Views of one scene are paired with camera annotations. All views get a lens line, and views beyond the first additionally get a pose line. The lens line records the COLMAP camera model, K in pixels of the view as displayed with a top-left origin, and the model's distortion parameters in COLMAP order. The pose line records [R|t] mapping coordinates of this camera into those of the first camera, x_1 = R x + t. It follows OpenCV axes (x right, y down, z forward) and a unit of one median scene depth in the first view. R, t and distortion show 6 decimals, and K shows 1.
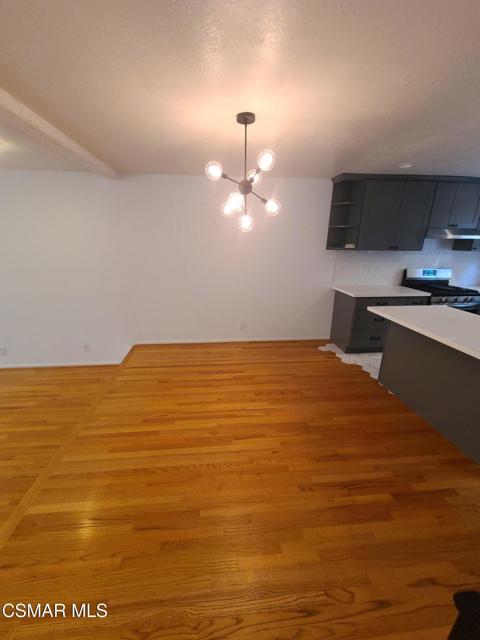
lens RADIAL K [[261.3, 0, 235.0], [0, 261.3, 323.4], [0, 0, 1]] dist [-0.002435, -0.002443]
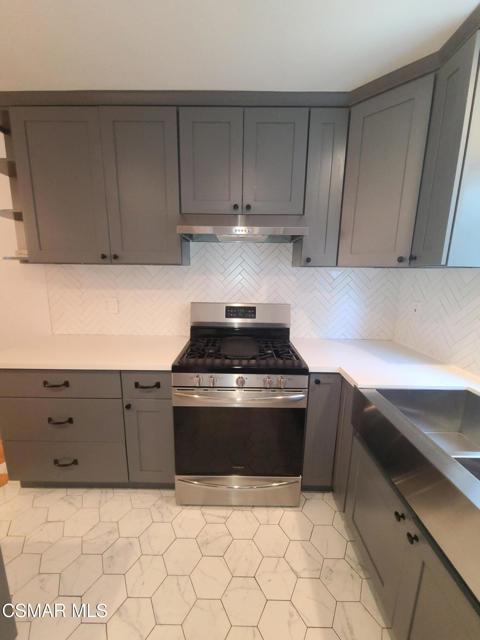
lens RADIAL K [[261.3, 0, 243.2], [0, 261.3, 326.2], [0, 0, 1]] dist [-0.002435, -0.002443]
pose [[0.995976, 0.023780, -0.086412, 0.875800], [-0.034847, 0.991043, -0.128916, -0.120006], [0.082572, 0.131408, 0.987883, 0.587014]]
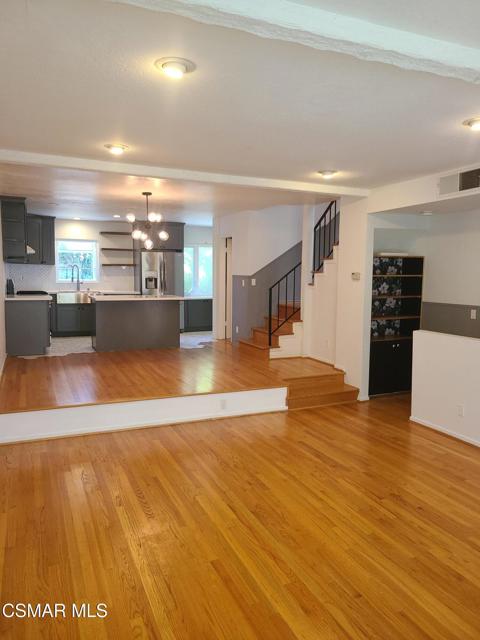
lens RADIAL K [[473.4, 0, 245.0], [0, 473.4, 317.6], [0, 0, 1]] dist [0.049409, -0.010739]
pose [[-0.326970, -0.102291, 0.939483, -1.785540], [0.270861, 0.942273, 0.196863, -0.204910], [-0.905387, 0.318837, -0.280388, 0.796331]]
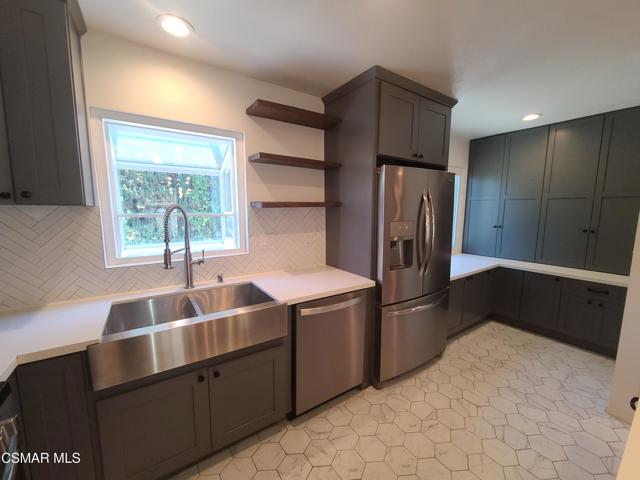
lens RADIAL K [[261.3, 0, 324.7], [0, 261.3, 243.4], [0, 0, 1]] dist [-0.002435, -0.002443]
pose [[-0.497042, -0.126537, 0.858451, 0.631656], [0.254621, 0.924491, 0.283697, -0.217006], [-0.829529, 0.359589, -0.427292, 0.816666]]
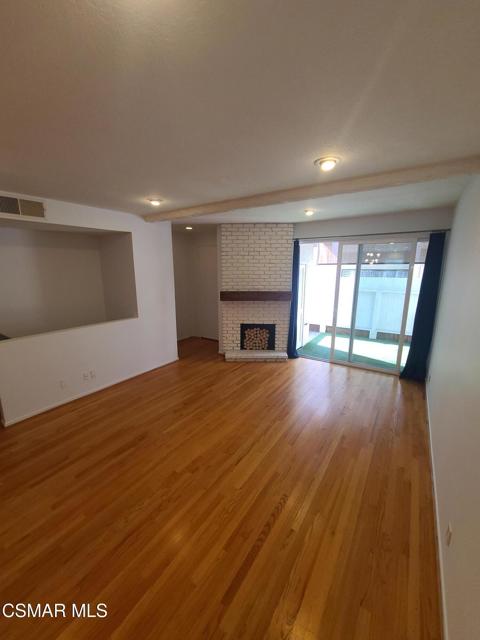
lens RADIAL K [[261.3, 0, 241.7], [0, 261.3, 321.3], [0, 0, 1]] dist [-0.002435, -0.002443]
pose [[-0.622694, 0.152609, -0.767439, -0.457063], [-0.238322, 0.897205, 0.371787, -0.284719], [0.745288, 0.414407, -0.522314, 0.895315]]
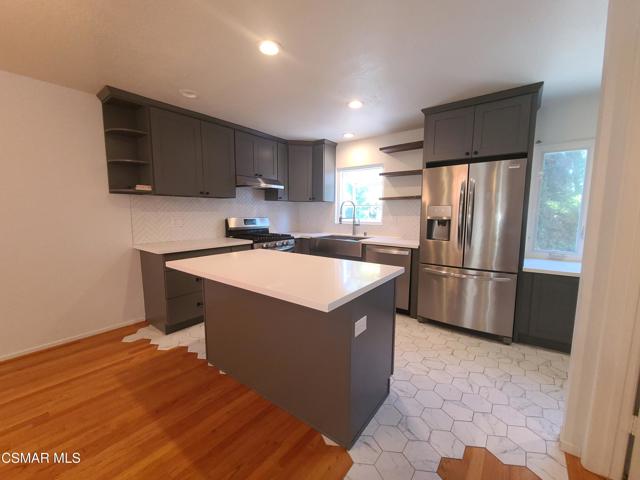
lens RADIAL K [[261.3, 0, 323.3], [0, 261.3, 240.8], [0, 0, 1]] dist [-0.002435, -0.002443]
pose [[0.671019, -0.086214, 0.736410, 0.222054], [0.225931, 0.969757, -0.092336, 0.031137], [-0.706179, 0.228337, 0.670204, 0.179555]]
